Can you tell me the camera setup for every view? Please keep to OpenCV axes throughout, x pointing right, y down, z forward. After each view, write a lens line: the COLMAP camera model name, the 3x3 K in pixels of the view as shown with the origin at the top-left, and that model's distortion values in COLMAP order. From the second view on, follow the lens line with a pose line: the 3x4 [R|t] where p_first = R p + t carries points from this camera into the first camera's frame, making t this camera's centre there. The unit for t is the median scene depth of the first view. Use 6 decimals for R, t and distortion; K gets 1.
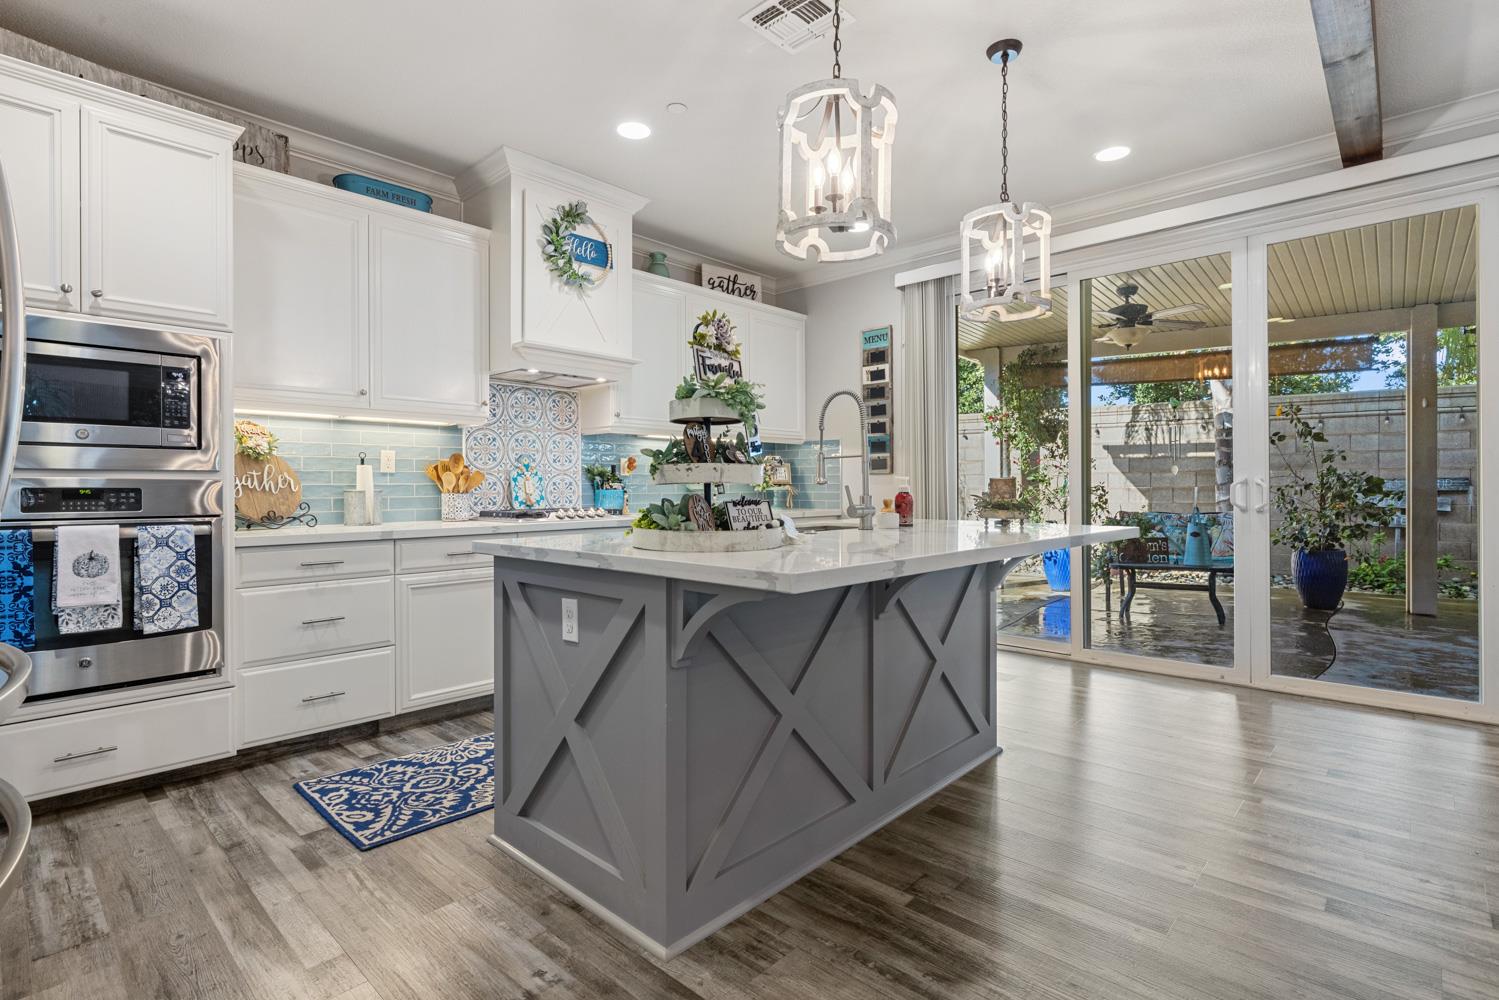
lens RADIAL K [[722.5, 0, 753.4], [0, 722.5, 493.8], [0, 0, 1]] dist [-0.003785, -0.000305]
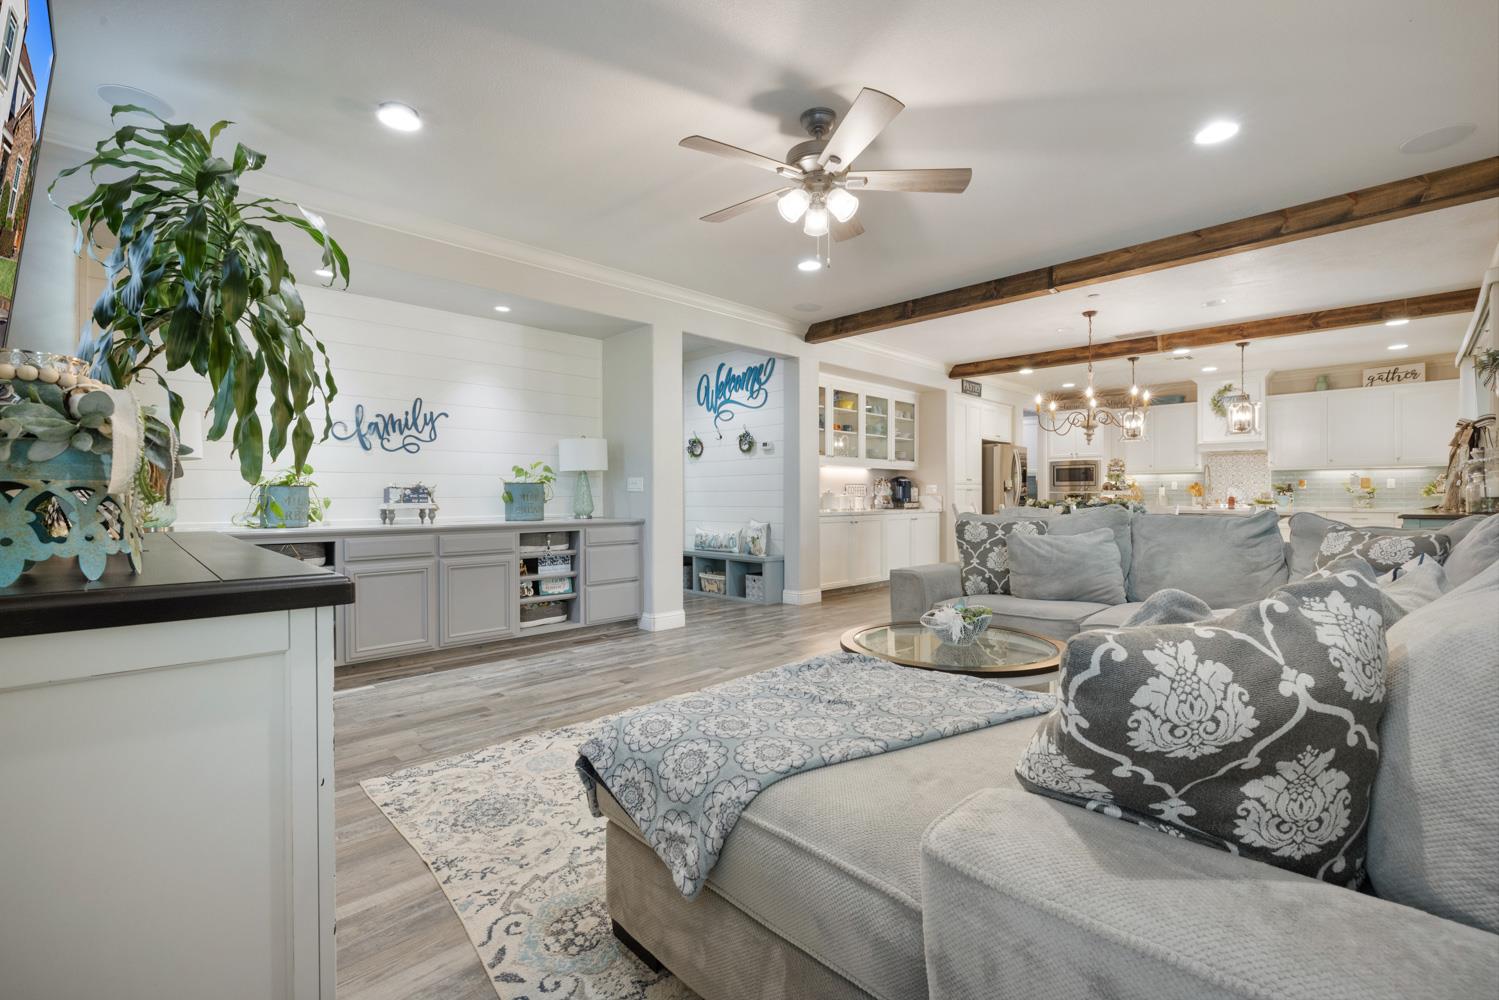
lens RADIAL K [[661.5, 0, 751.1], [0, 661.5, 494.9], [0, 0, 1]] dist [0.002083, 0.000255]
pose [[-0.034993, 0.002159, -0.999385, 1.723310], [-0.006290, 0.999977, 0.002380, -0.002213], [0.999368, 0.006369, -0.034979, -0.488732]]
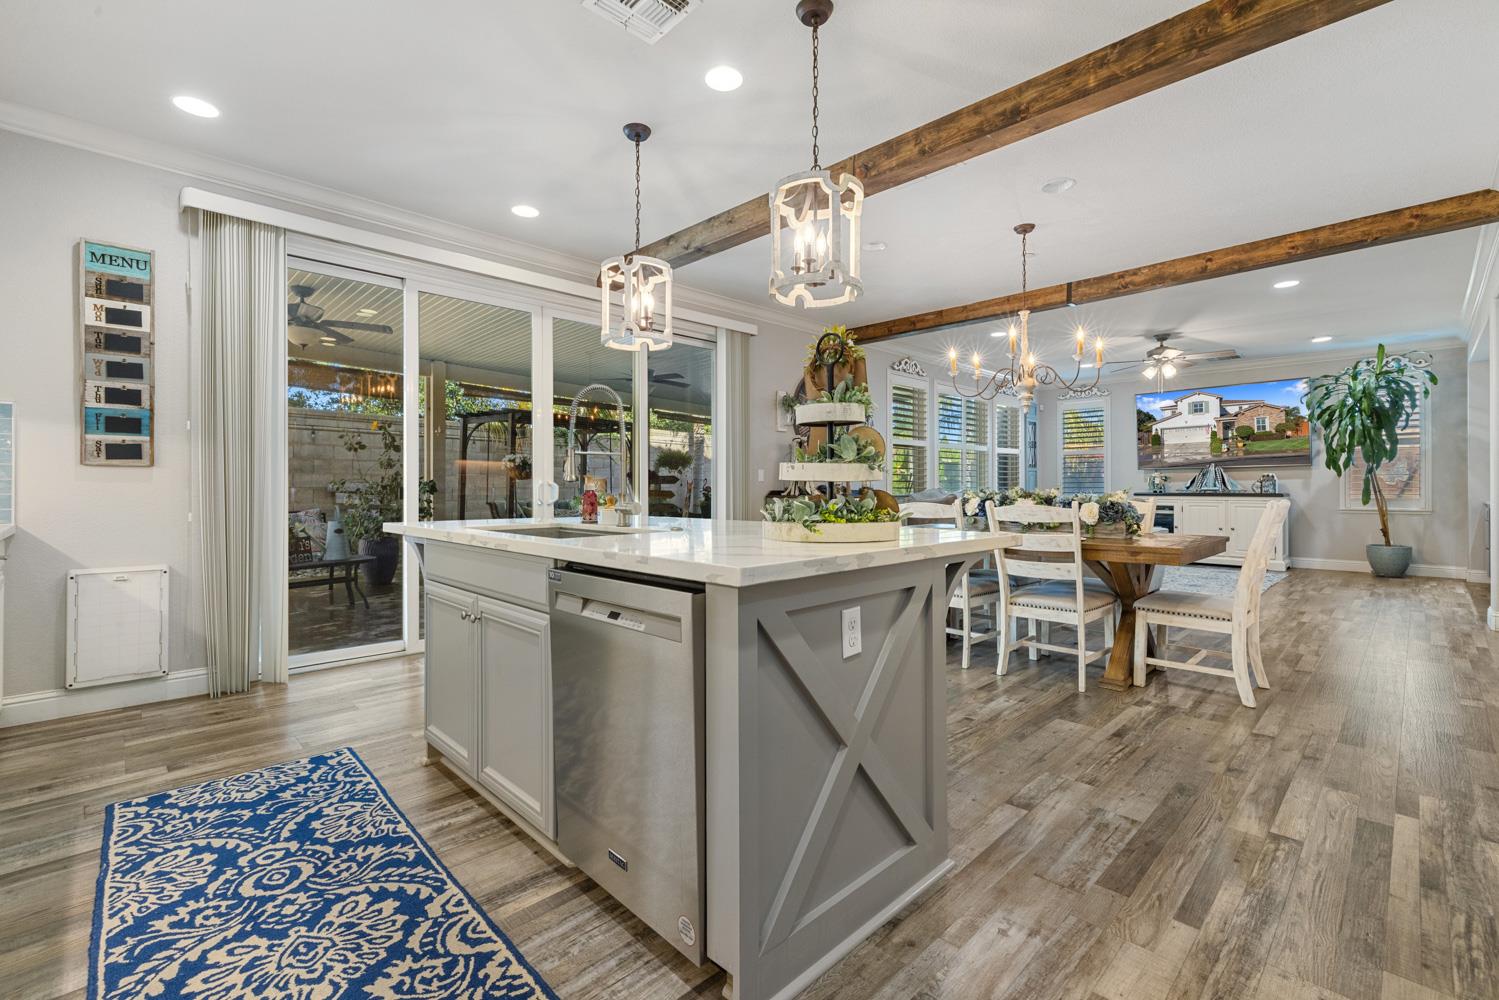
lens RADIAL K [[646.8, 0, 741.7], [0, 646.8, 484.8], [0, 0, 1]] dist [0.002343, 0.000222]
pose [[0.056175, 0.007568, 0.998392, -0.418604], [0.009238, 0.999925, -0.008100, -0.000221], [-0.998378, 0.009678, 0.056101, 0.430456]]
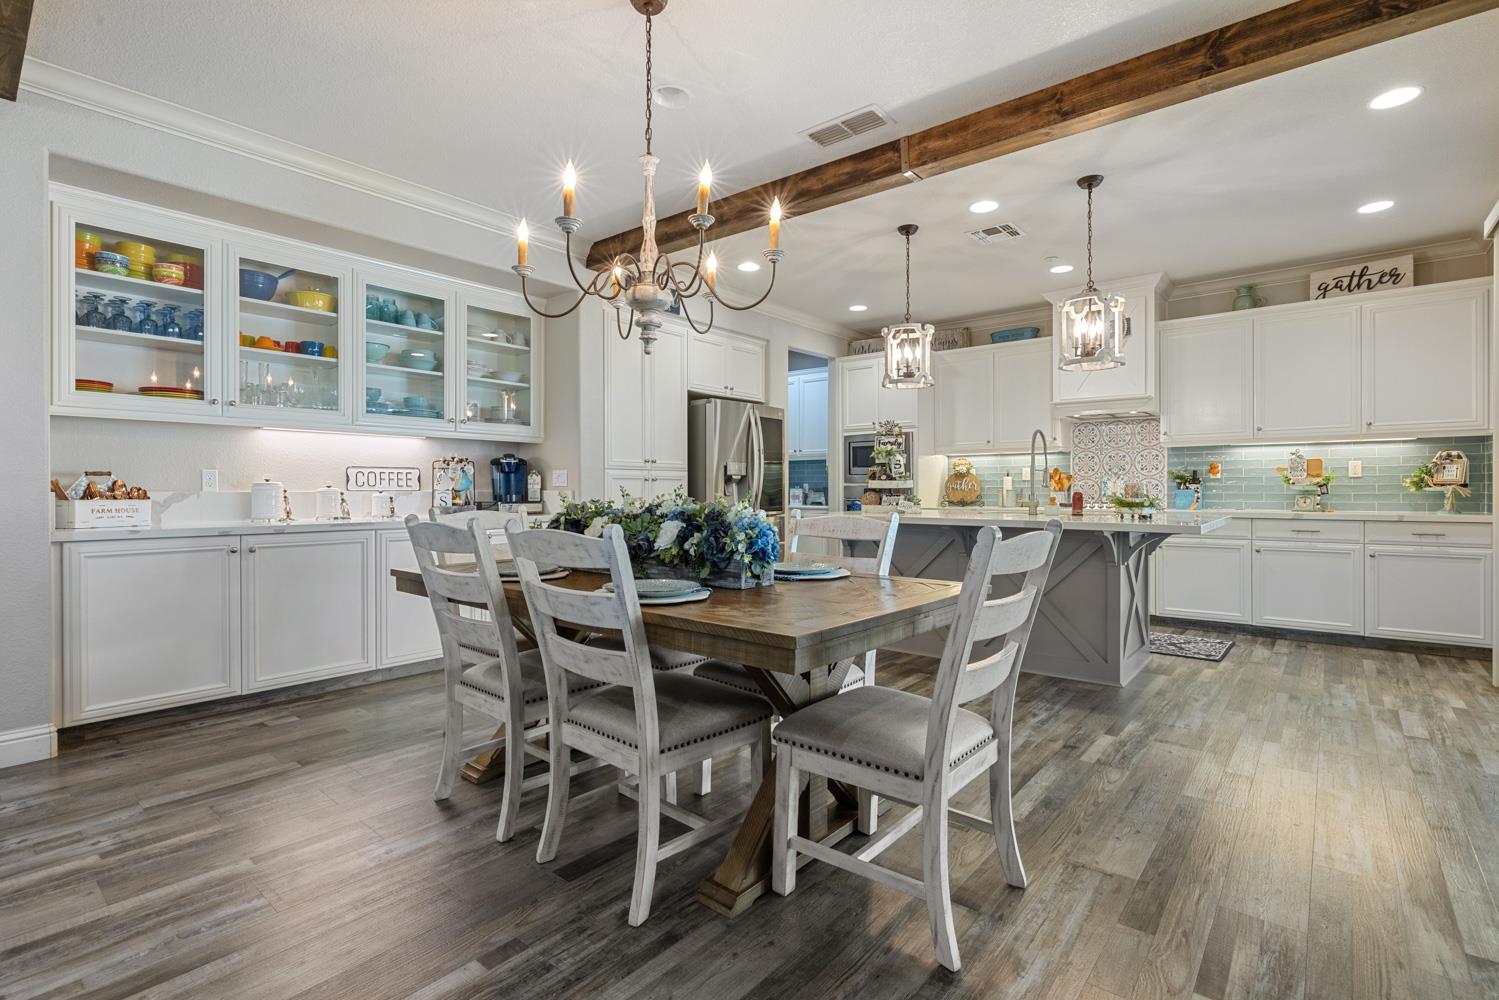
lens RADIAL K [[707.4, 0, 743.0], [0, 707.4, 488.2], [0, 0, 1]] dist [-0.002284, 0.000285]
pose [[0.047185, 0.001997, -0.998884, 0.960804], [-0.006786, 0.999976, 0.001679, -0.004866], [0.998863, 0.006699, 0.047197, 0.143222]]
